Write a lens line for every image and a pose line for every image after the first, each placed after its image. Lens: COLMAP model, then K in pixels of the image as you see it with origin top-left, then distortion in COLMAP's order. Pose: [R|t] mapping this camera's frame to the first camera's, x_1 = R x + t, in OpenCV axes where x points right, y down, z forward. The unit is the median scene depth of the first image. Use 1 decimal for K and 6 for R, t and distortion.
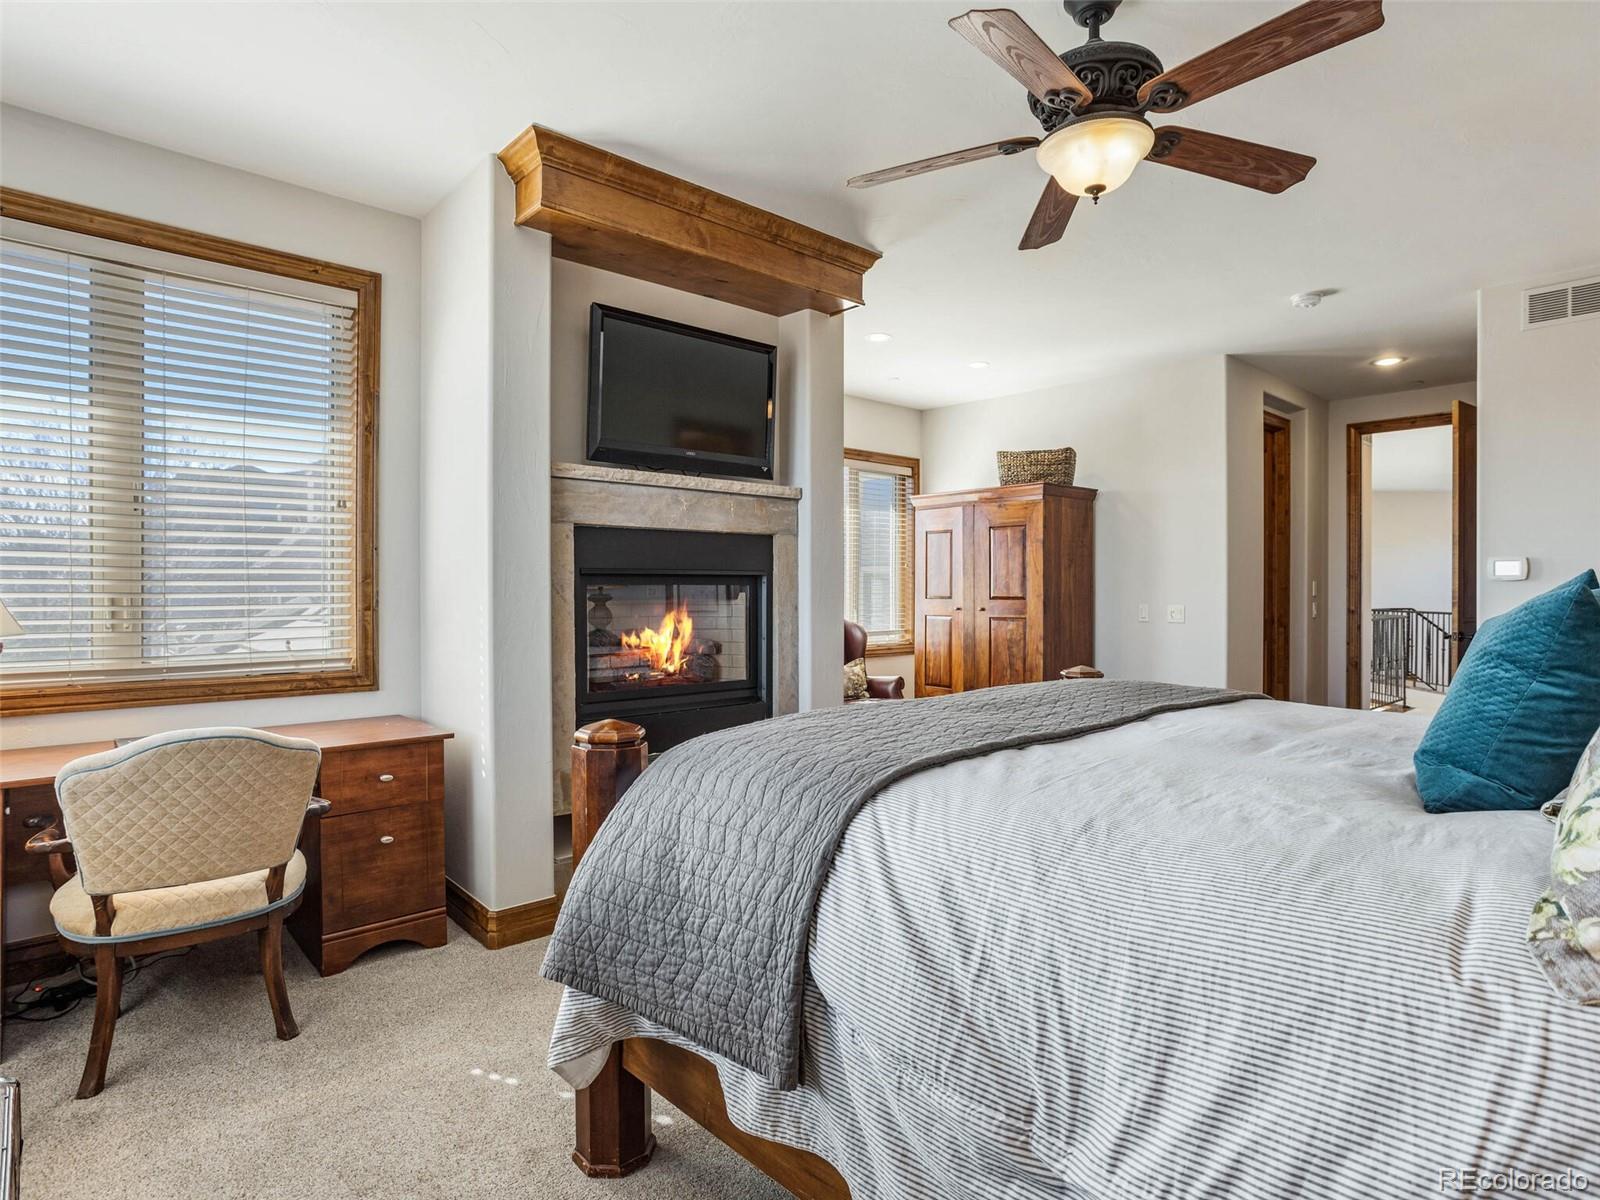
lens RADIAL K [[856.6, 0, 790.2], [0, 856.6, 590.4], [0, 0, 1]] dist [-0.000774, 0.000139]
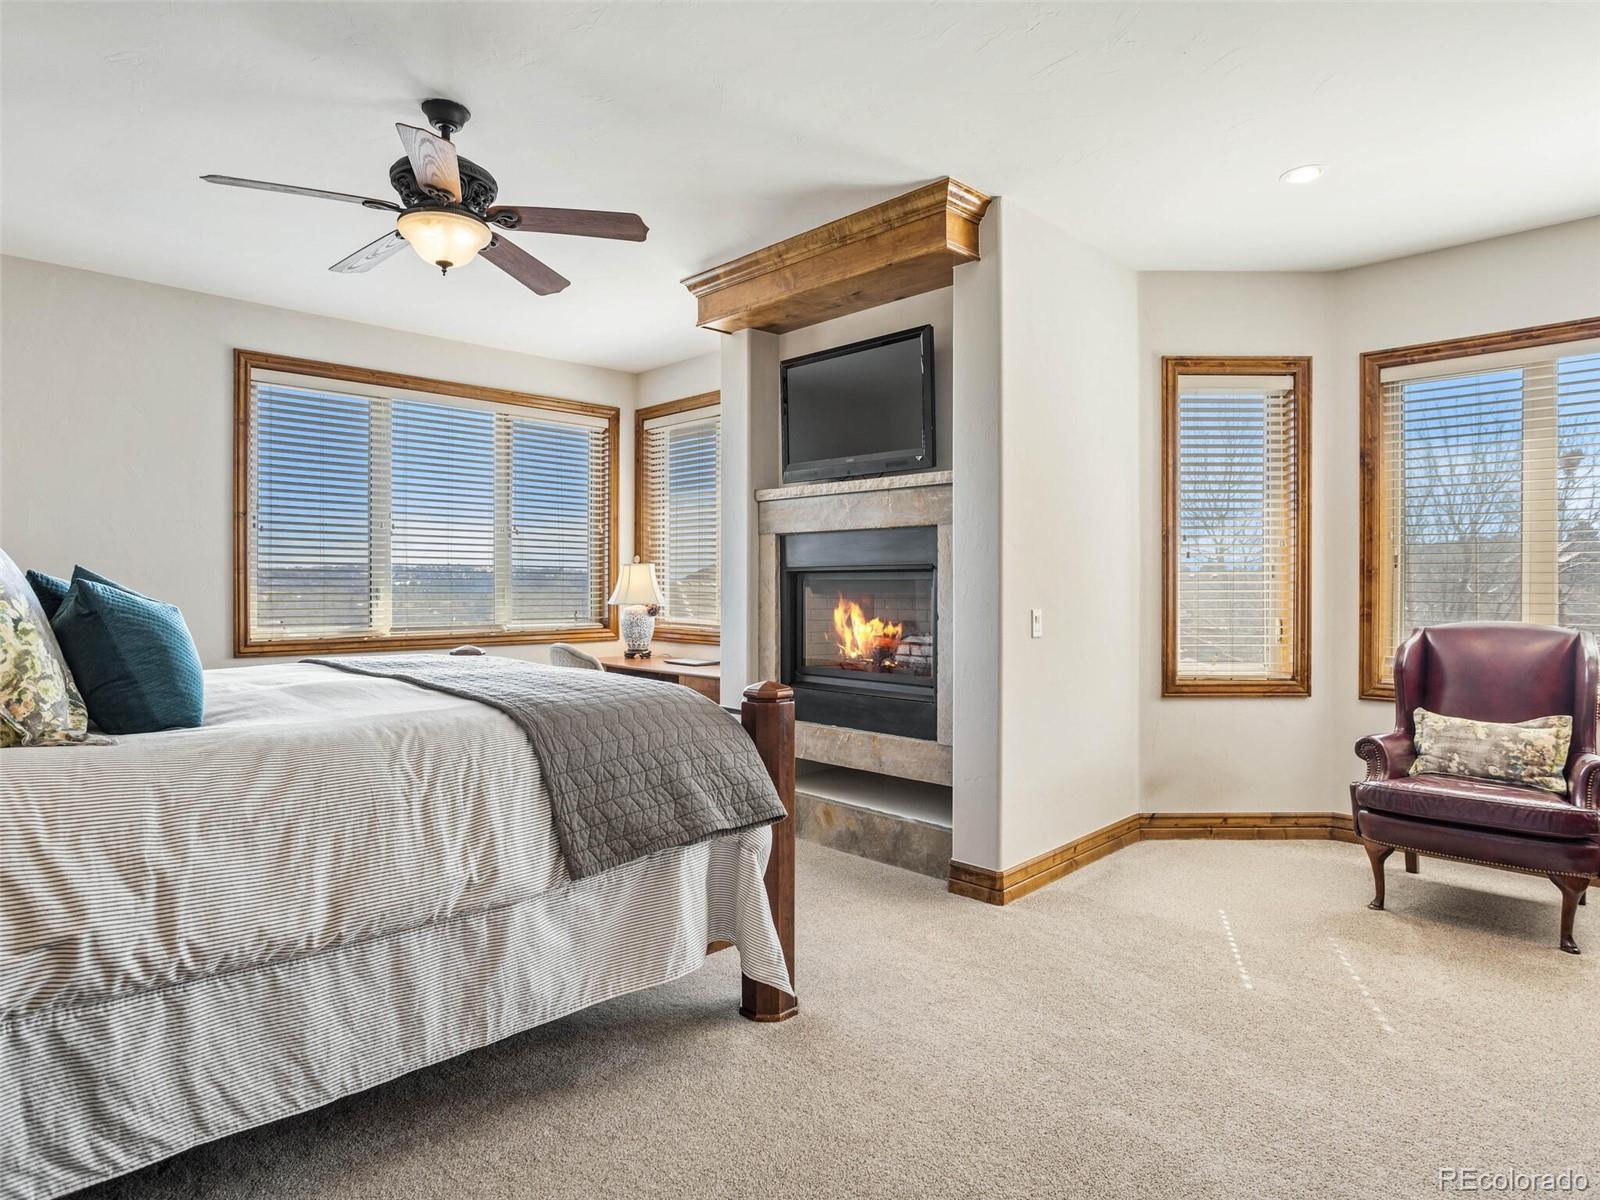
lens RADIAL K [[915.5, 0, 800.0], [0, 915.5, 600.0], [0, 0, 1]] dist [-0.027160, 0.002777]
pose [[0.050367, 0.015588, -0.998609, 1.031744], [-0.005810, 0.999866, 0.015315, 0.001714], [0.998714, 0.005030, 0.050450, 0.860434]]
